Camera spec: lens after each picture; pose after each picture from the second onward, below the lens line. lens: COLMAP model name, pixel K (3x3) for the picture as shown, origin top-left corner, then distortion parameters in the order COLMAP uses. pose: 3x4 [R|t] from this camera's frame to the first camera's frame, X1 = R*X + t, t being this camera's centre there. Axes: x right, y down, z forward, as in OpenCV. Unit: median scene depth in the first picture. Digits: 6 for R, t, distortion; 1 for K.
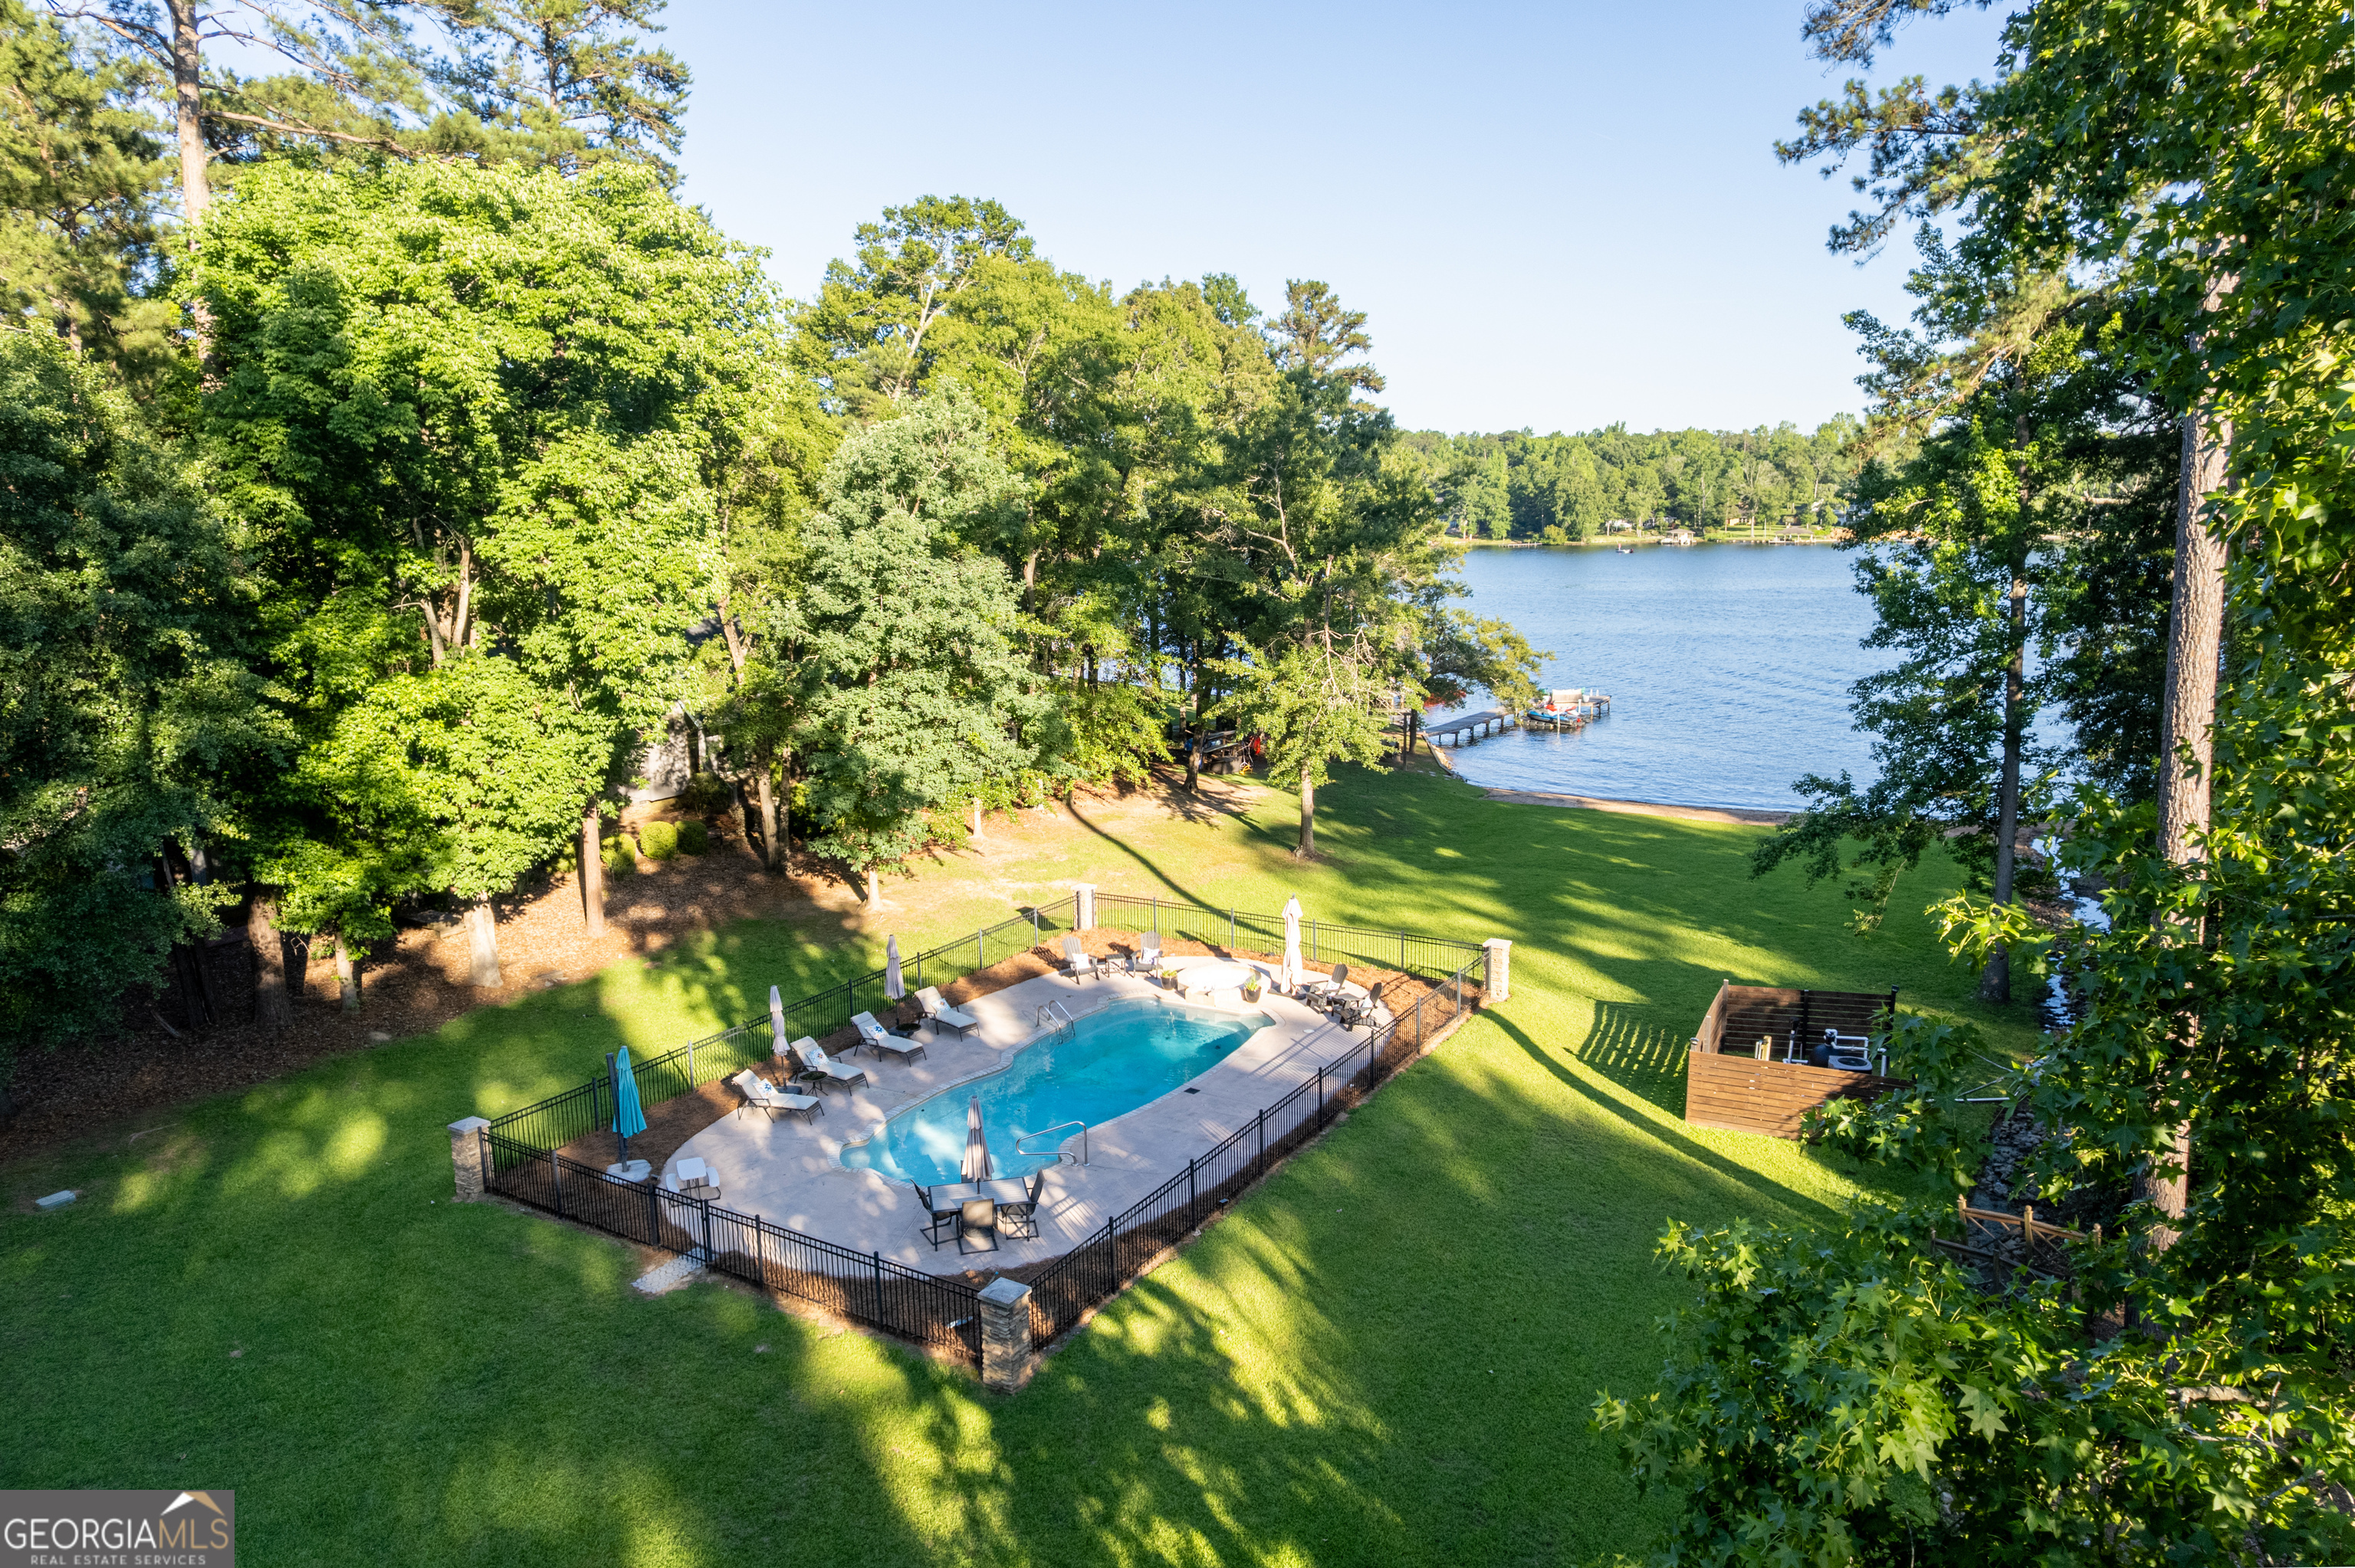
lens RADIAL K [[1512.7, 0, 1175.0], [0, 1512.7, 748.3], [0, 0, 1]] dist [-0.083635, 0.090841]
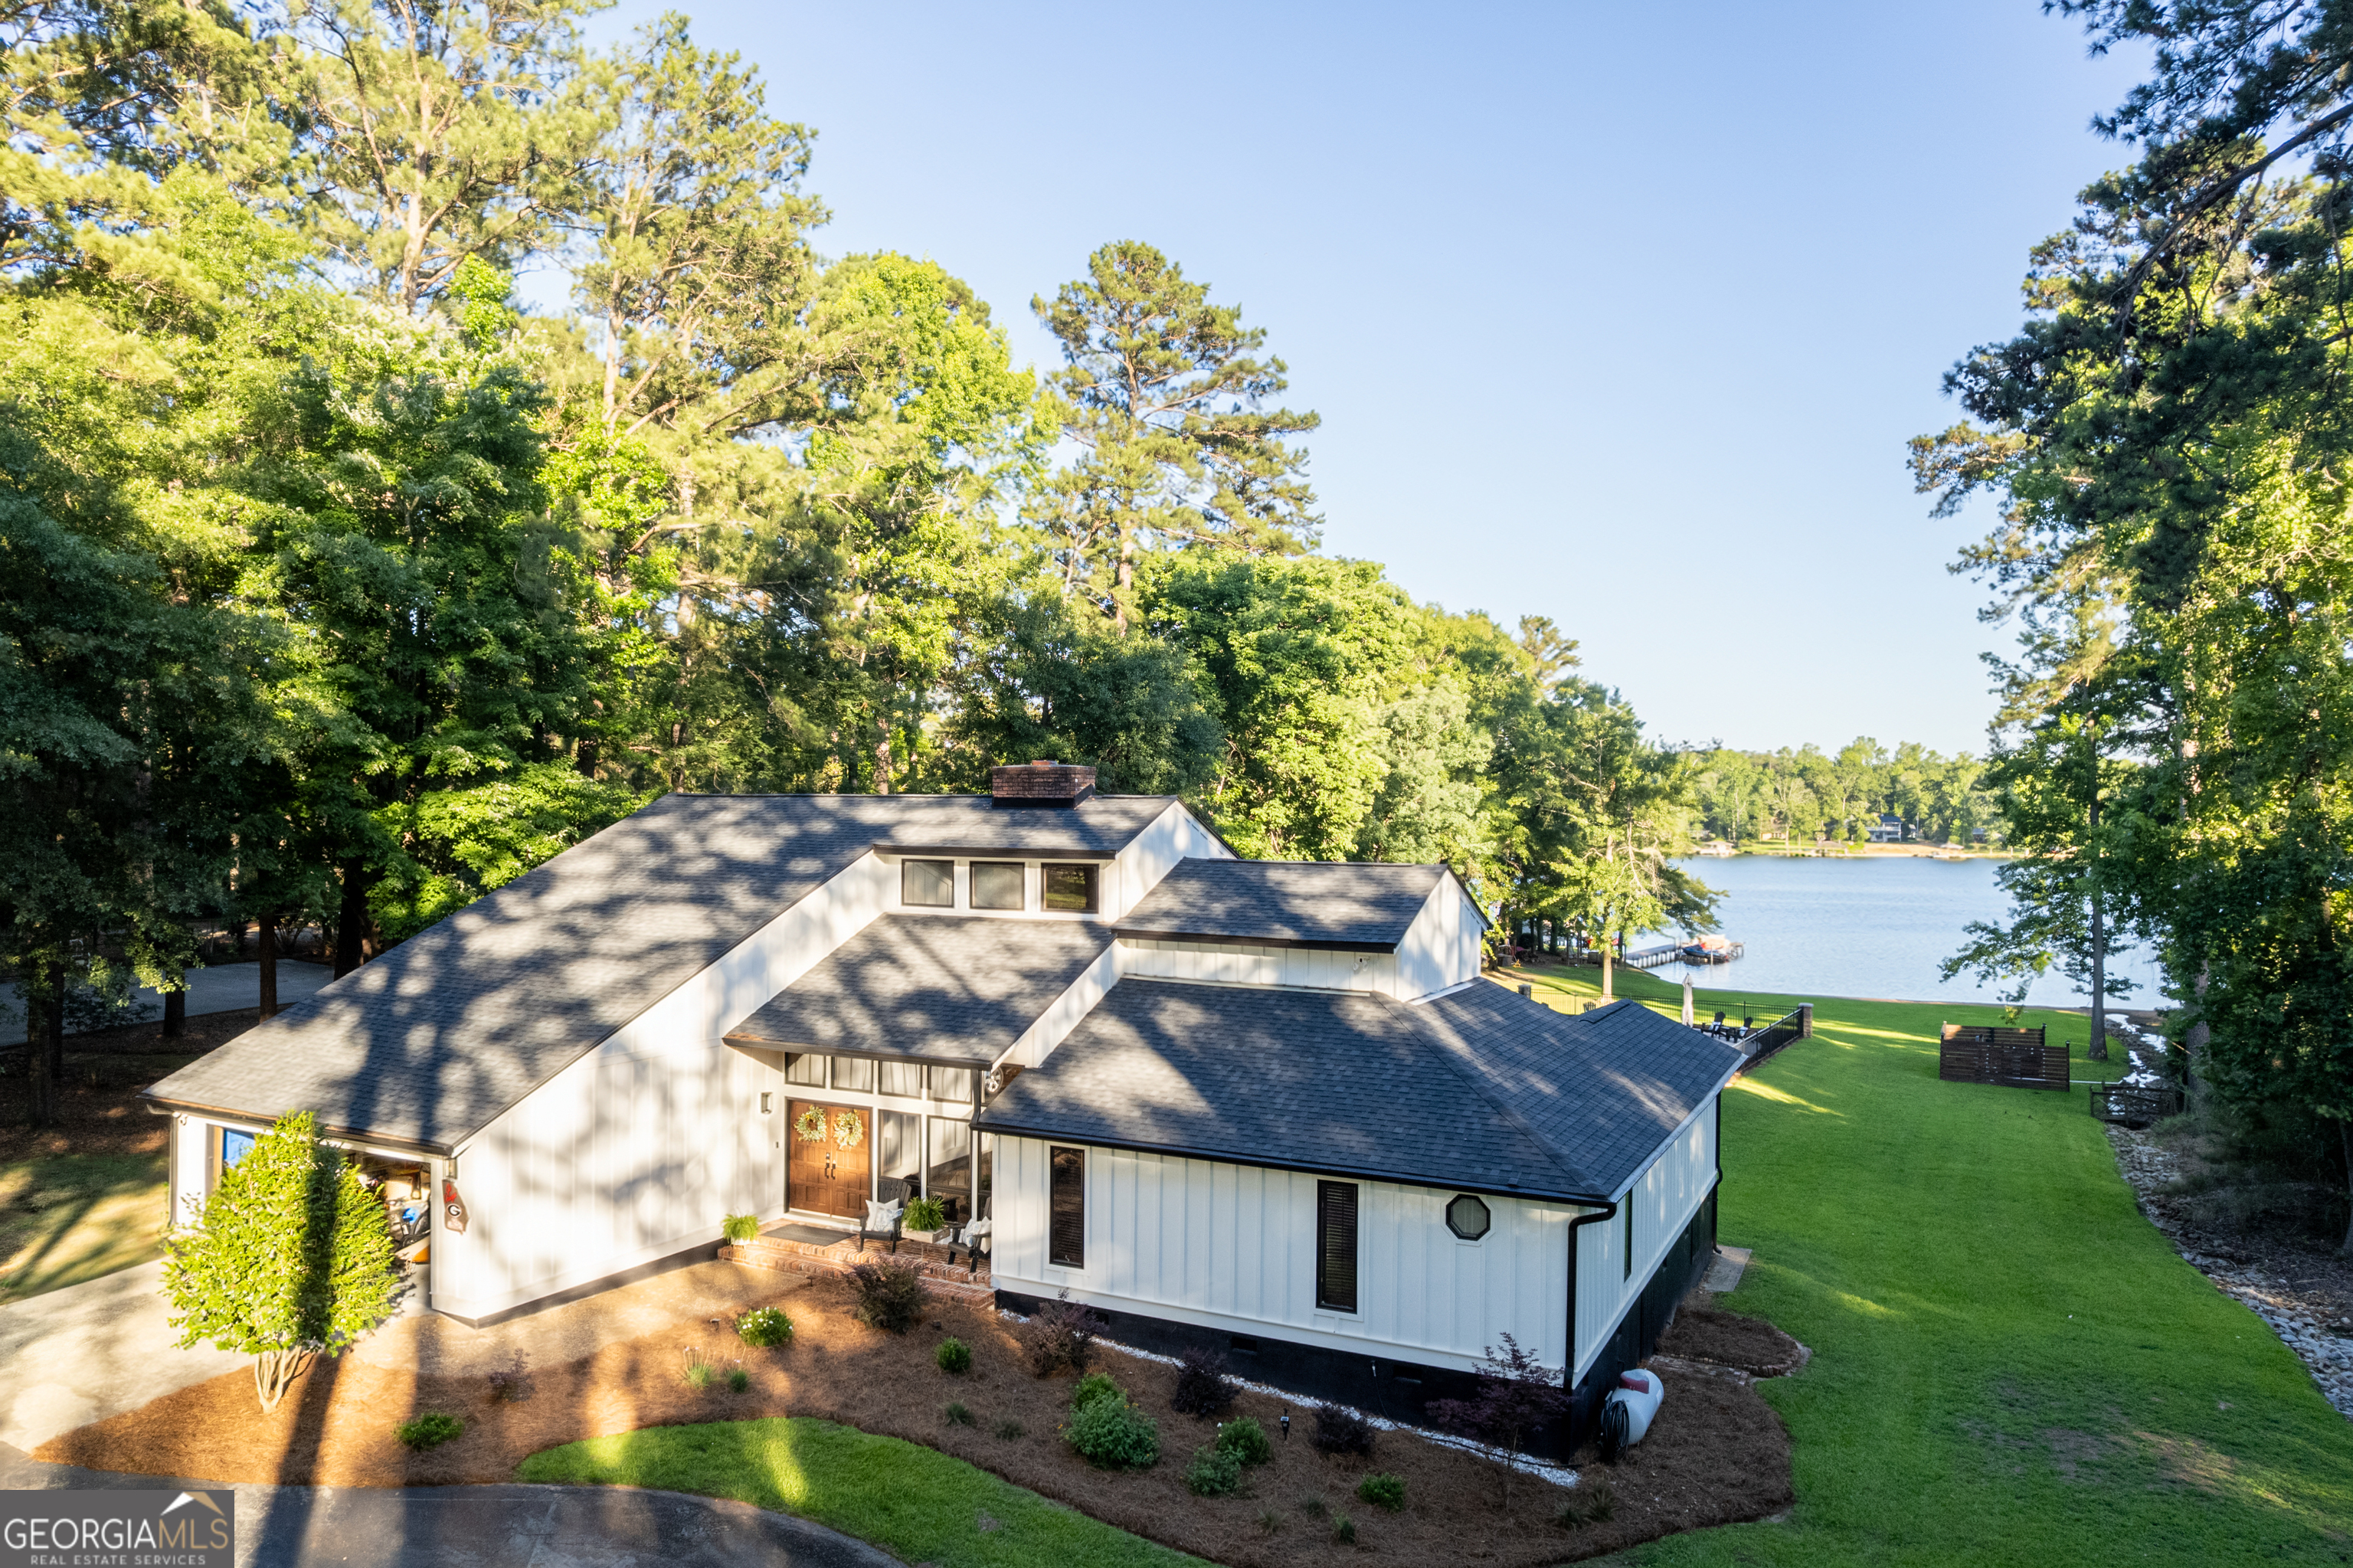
lens RADIAL K [[1614.9, 0, 1113.8], [0, 1614.9, 779.1], [0, 0, 1]] dist [-0.077791, 0.097521]
pose [[0.999442, 0.030594, -0.013388, -0.496870], [-0.032531, 0.982527, -0.183257, 0.209749], [0.007547, 0.183590, 0.982974, -0.754116]]
